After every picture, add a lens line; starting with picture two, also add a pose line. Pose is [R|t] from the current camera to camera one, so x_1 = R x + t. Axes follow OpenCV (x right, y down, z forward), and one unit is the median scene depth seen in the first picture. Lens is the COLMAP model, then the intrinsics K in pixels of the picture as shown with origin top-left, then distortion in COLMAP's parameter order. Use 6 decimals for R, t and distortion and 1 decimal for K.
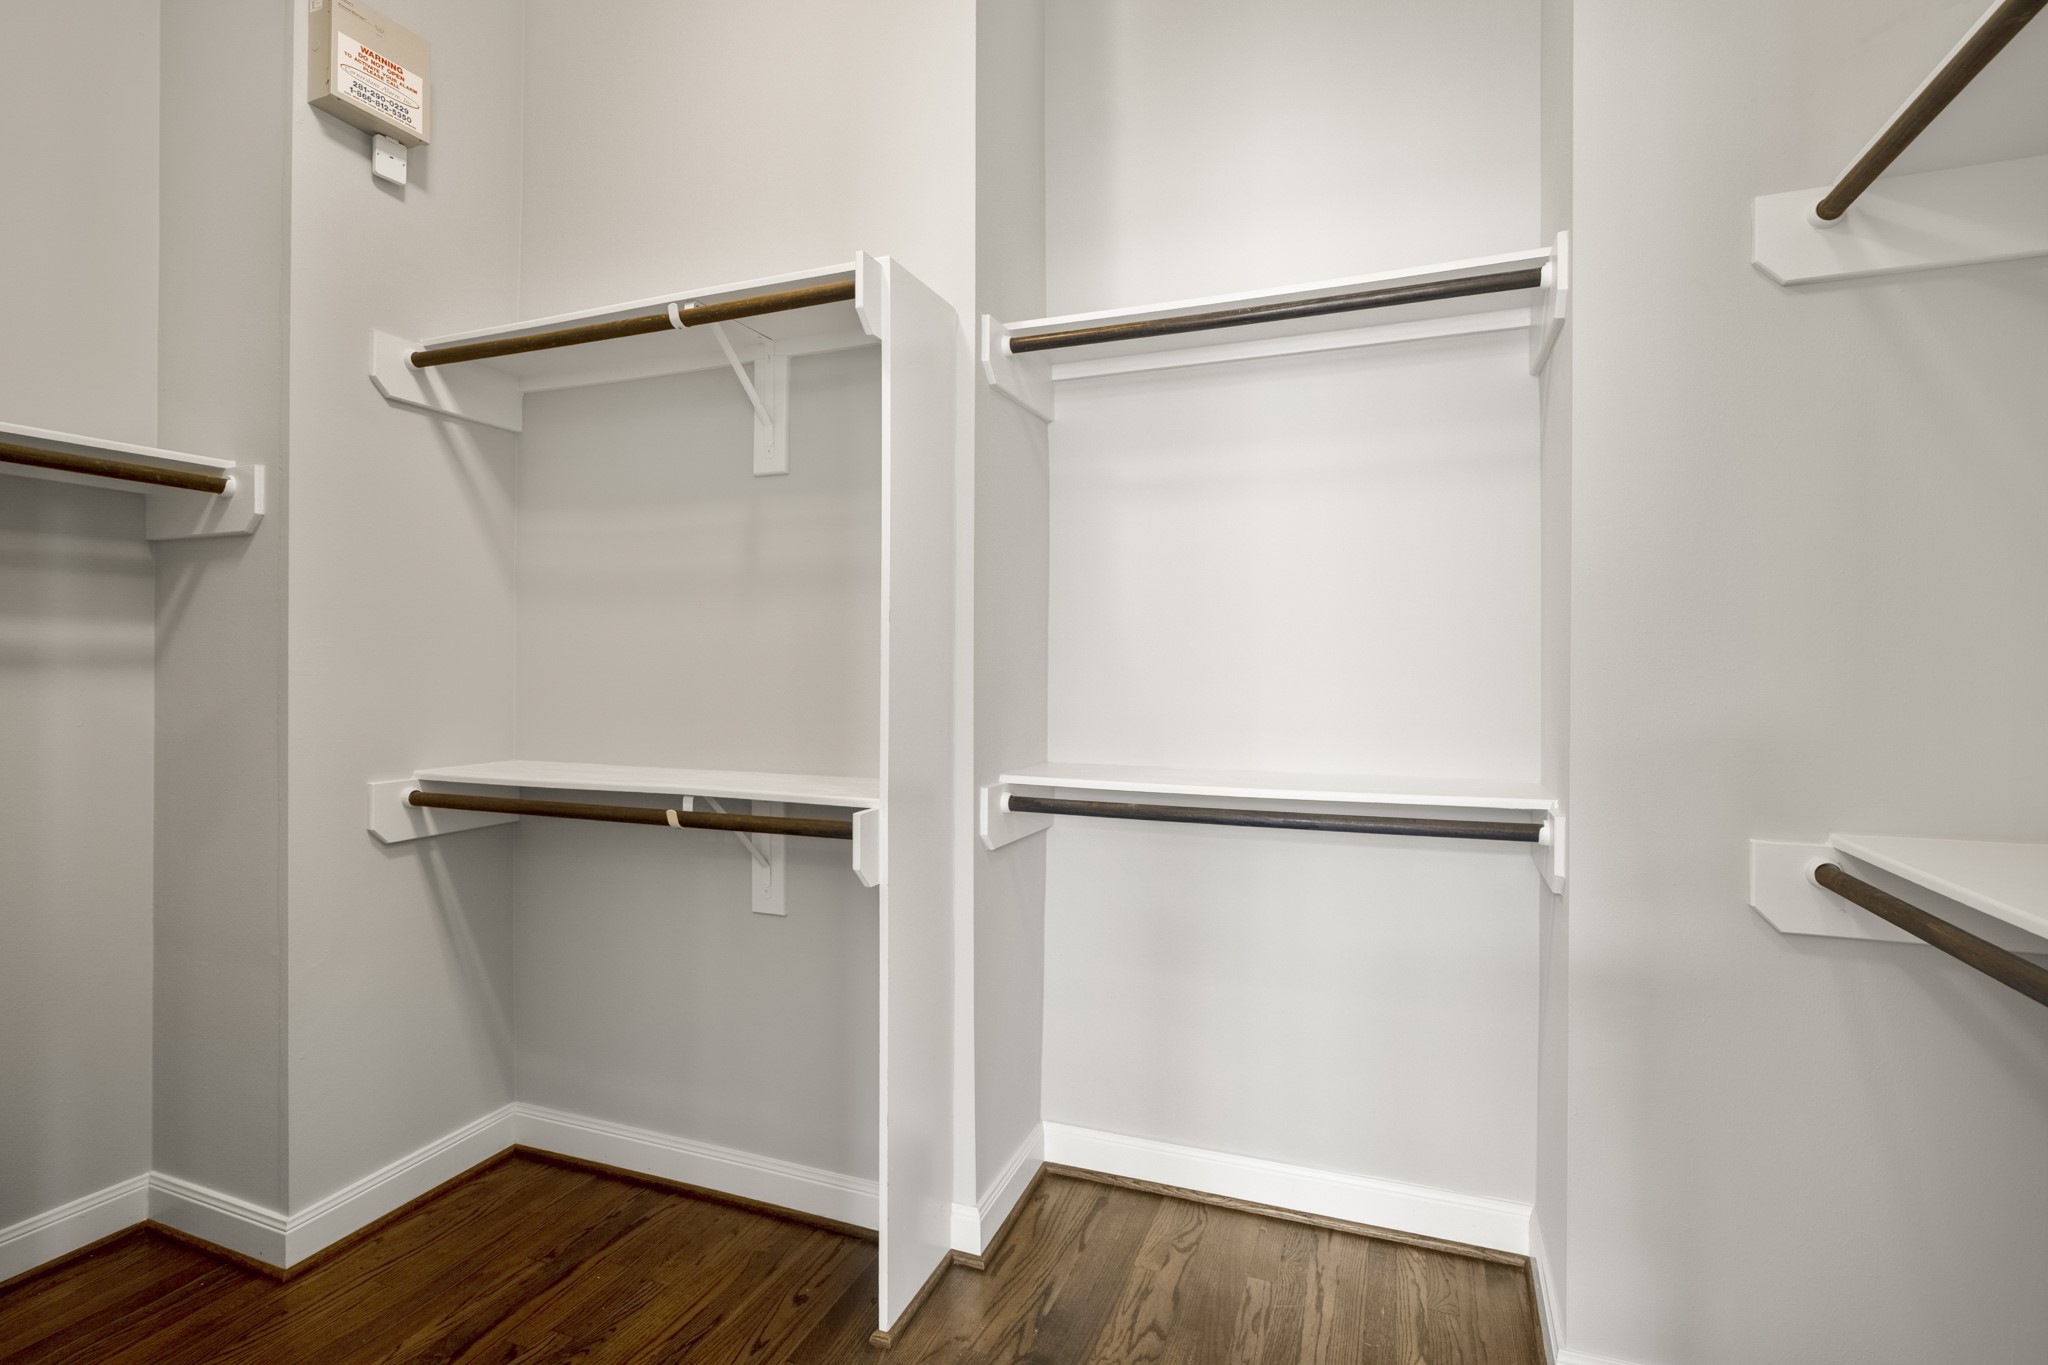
lens RADIAL K [[949.3, 0, 1029.7], [0, 949.3, 683.5], [0, 0, 1]] dist [-0.070050, 0.028268]
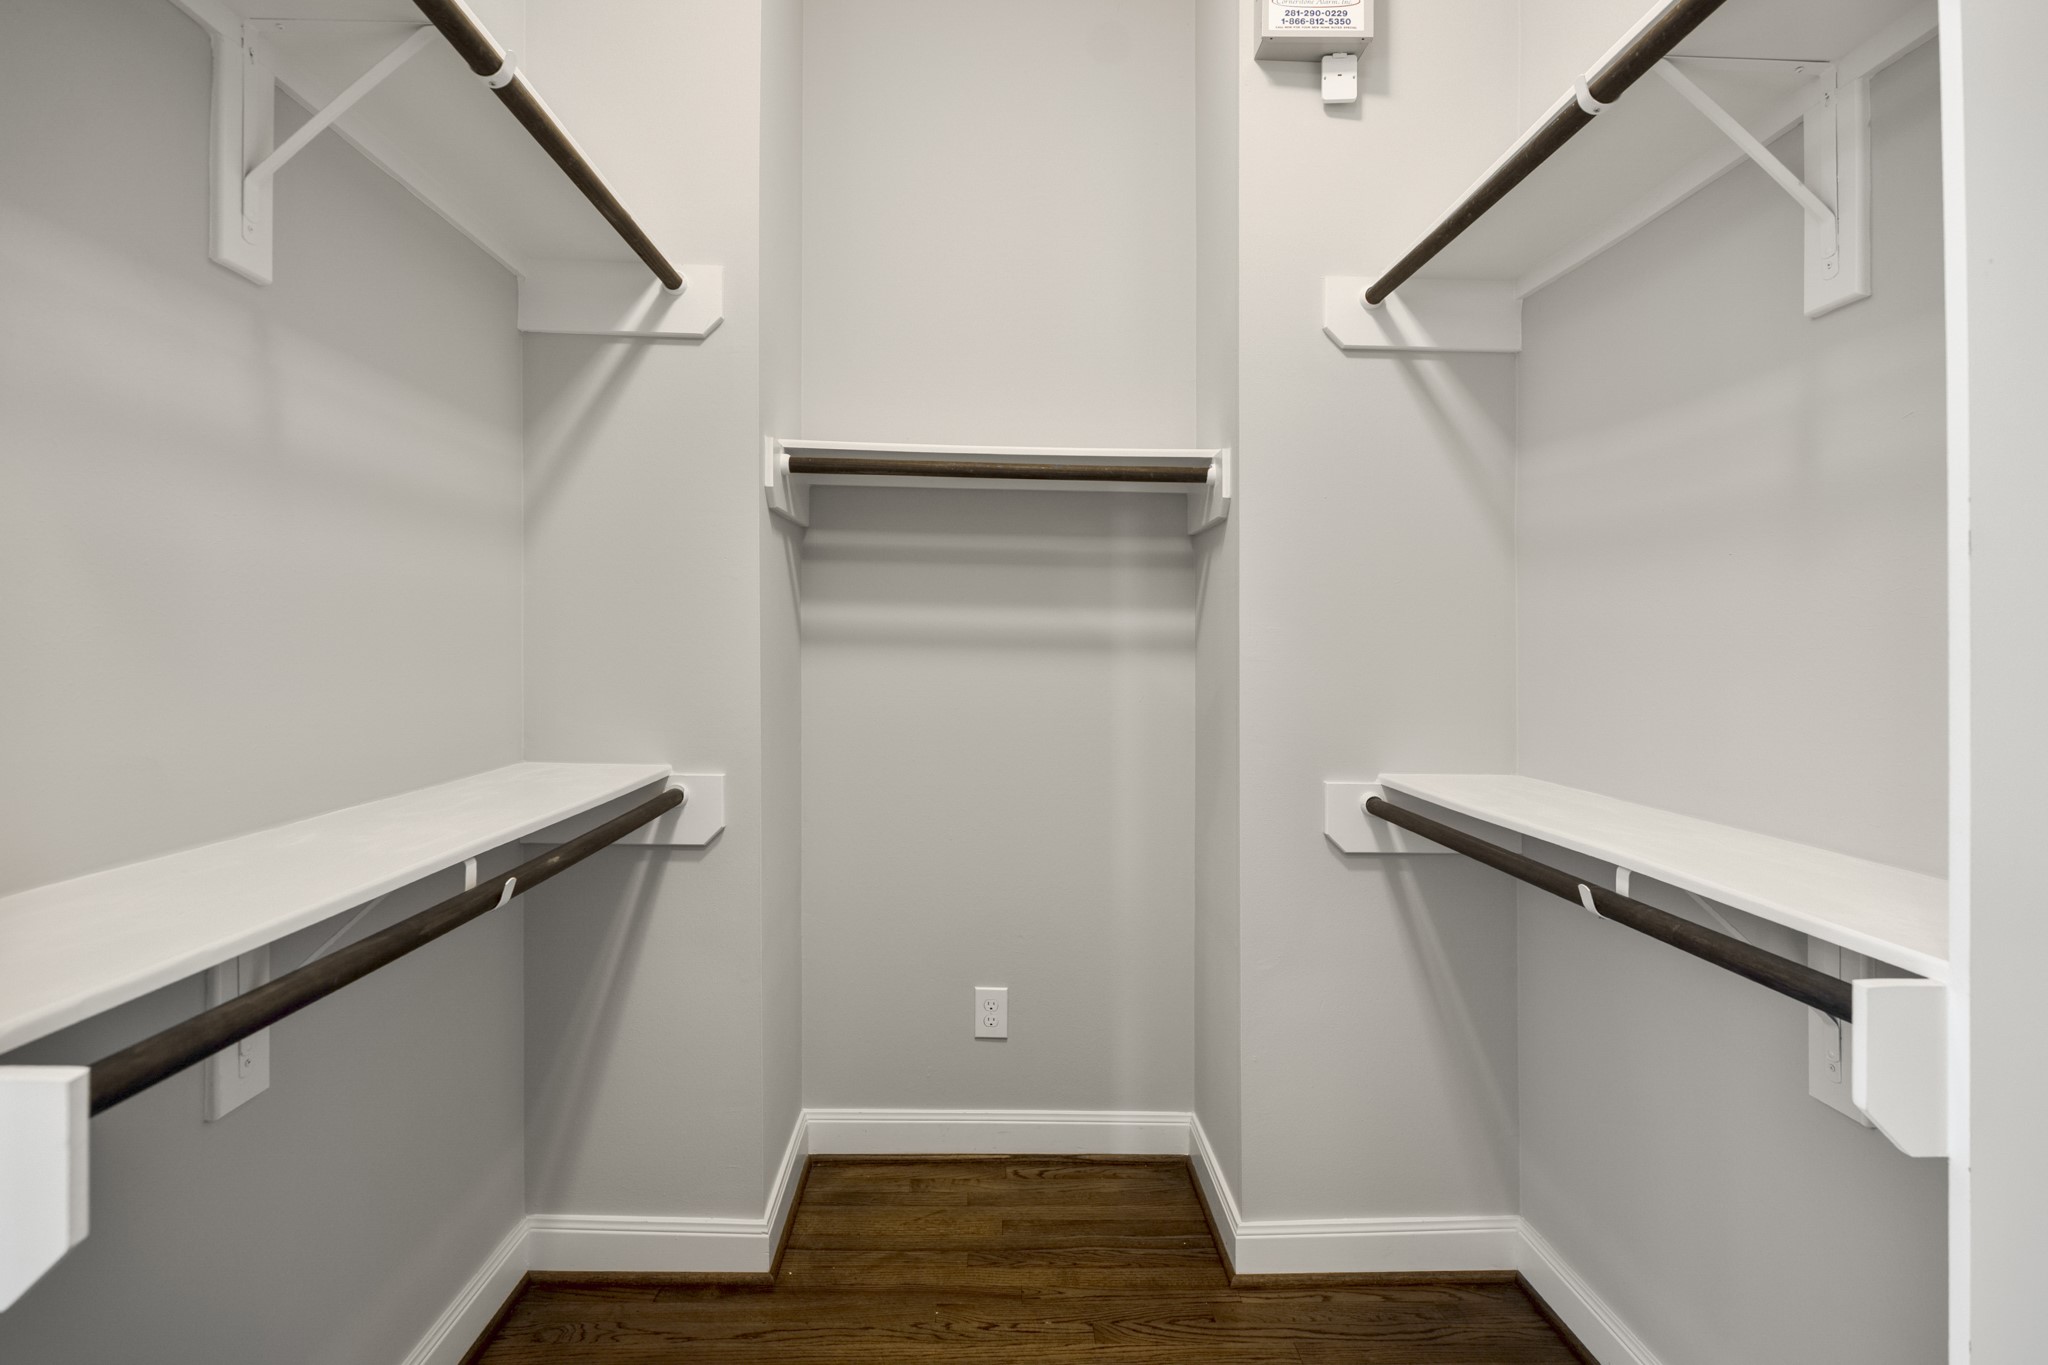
lens RADIAL K [[1022.6, 0, 1017.0], [0, 1022.6, 645.8], [0, 0, 1]] dist [-0.012673, 0.000298]
pose [[0.377294, 0.000837, -0.926093, 0.092099], [-0.025604, 0.999627, -0.009527, -0.007274], [0.925740, 0.027306, 0.377175, 0.348623]]
